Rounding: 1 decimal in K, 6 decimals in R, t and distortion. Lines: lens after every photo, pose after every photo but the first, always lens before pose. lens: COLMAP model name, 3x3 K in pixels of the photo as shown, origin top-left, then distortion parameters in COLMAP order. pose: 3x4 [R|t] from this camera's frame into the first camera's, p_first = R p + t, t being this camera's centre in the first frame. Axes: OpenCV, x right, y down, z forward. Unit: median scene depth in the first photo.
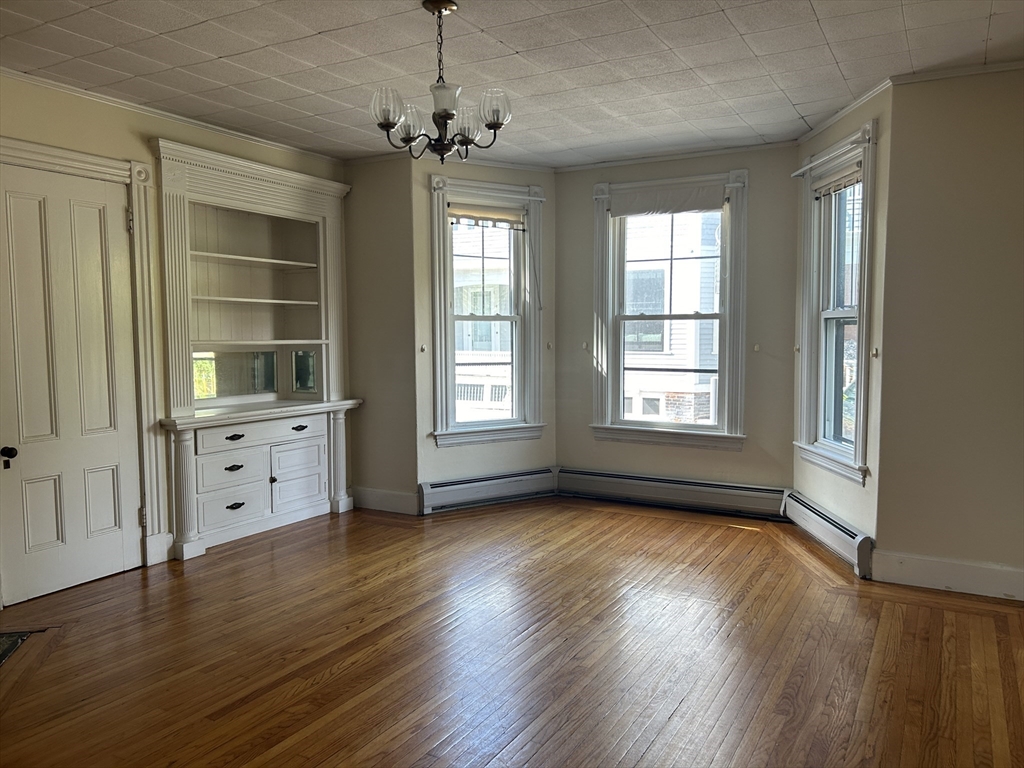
lens RADIAL K [[775.0, 0, 518.4], [0, 775.0, 389.5], [0, 0, 1]] dist [0.040699, -0.018094]
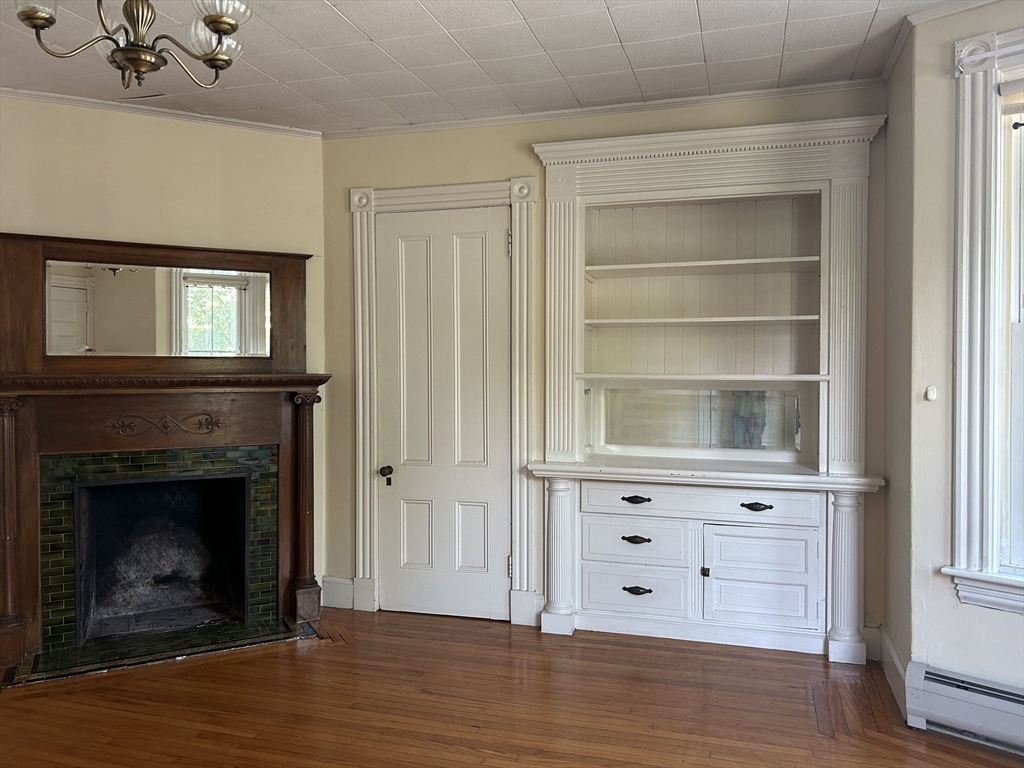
lens RADIAL K [[775.0, 0, 514.4], [0, 775.0, 377.7], [0, 0, 1]] dist [0.040699, -0.018094]
pose [[0.222529, 0.014839, -0.974813, 0.379773], [-0.073973, 0.997259, -0.001706, -0.052031], [0.972116, 0.072490, 0.223017, 0.762993]]
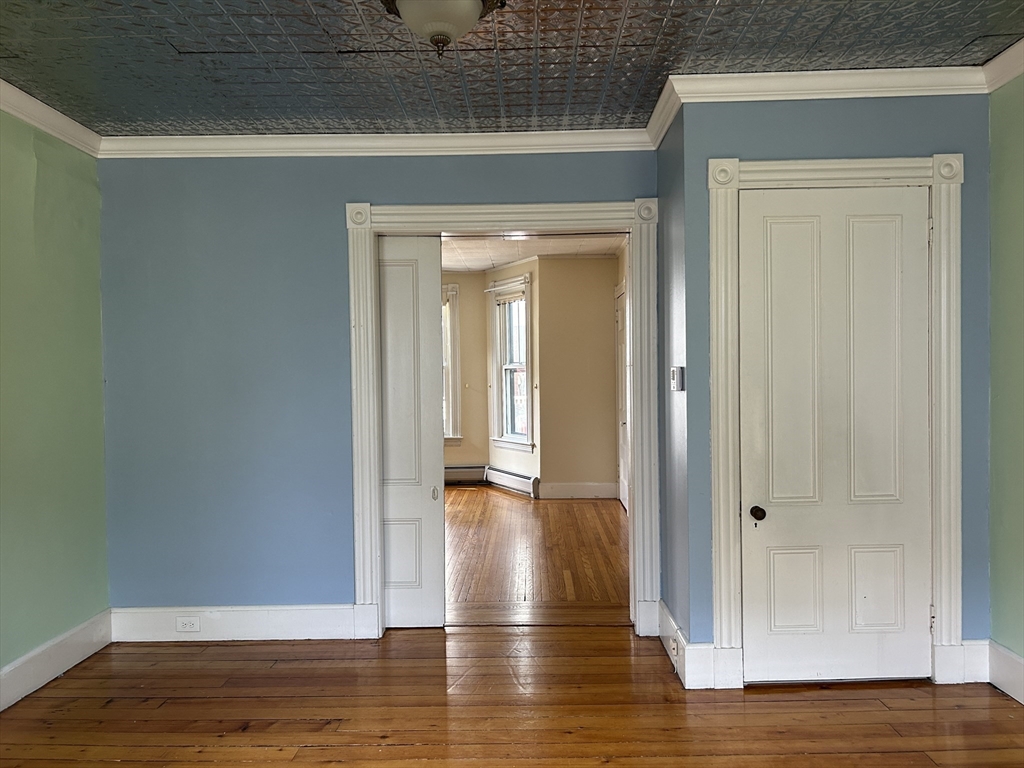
lens RADIAL K [[775.0, 0, 513.3], [0, 775.0, 384.0], [0, 0, 1]] dist [0.040699, -0.018094]
pose [[0.879070, -0.008819, 0.476611, -0.471381], [0.042830, 0.997246, -0.060545, 0.057367], [-0.474765, 0.073636, 0.877027, -0.627414]]
